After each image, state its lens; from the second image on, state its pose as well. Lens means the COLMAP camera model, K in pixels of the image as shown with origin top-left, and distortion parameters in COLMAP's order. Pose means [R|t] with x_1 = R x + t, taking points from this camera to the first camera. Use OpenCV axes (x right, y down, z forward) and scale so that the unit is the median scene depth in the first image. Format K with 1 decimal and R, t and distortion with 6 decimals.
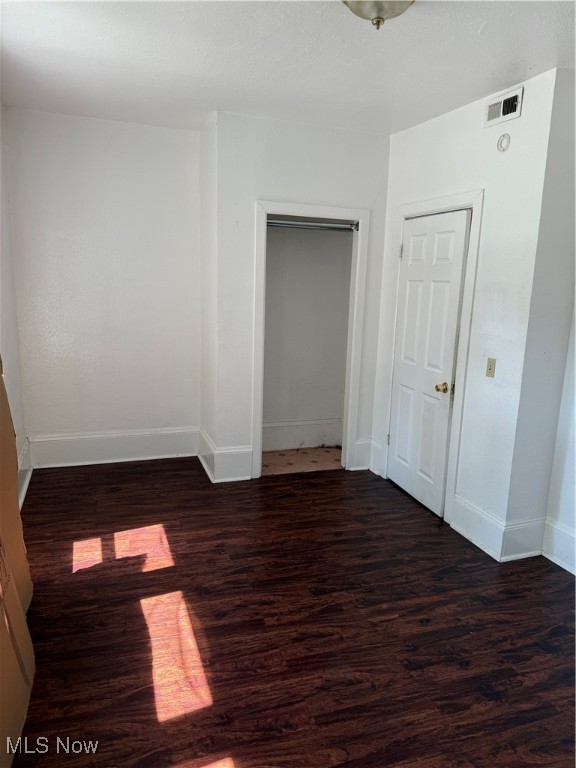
lens RADIAL K [[532.1, 0, 288.0], [0, 532.1, 384.0], [0, 0, 1]] dist [0.066778, -0.087000]
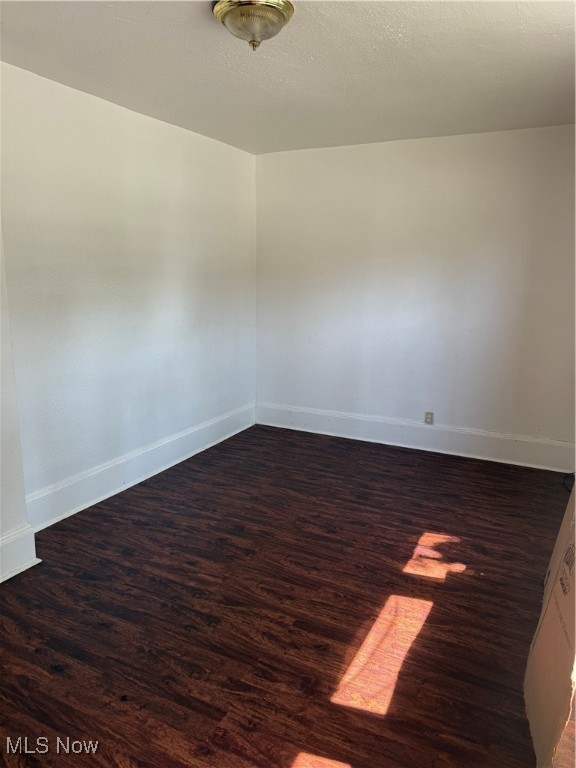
lens RADIAL K [[532.1, 0, 288.0], [0, 532.1, 384.0], [0, 0, 1]] dist [0.066778, -0.087000]
pose [[-0.674976, -0.191719, 0.712496, -0.652499], [0.110796, 0.928367, 0.354767, -0.312593], [-0.729474, 0.318401, -0.605383, 1.461336]]
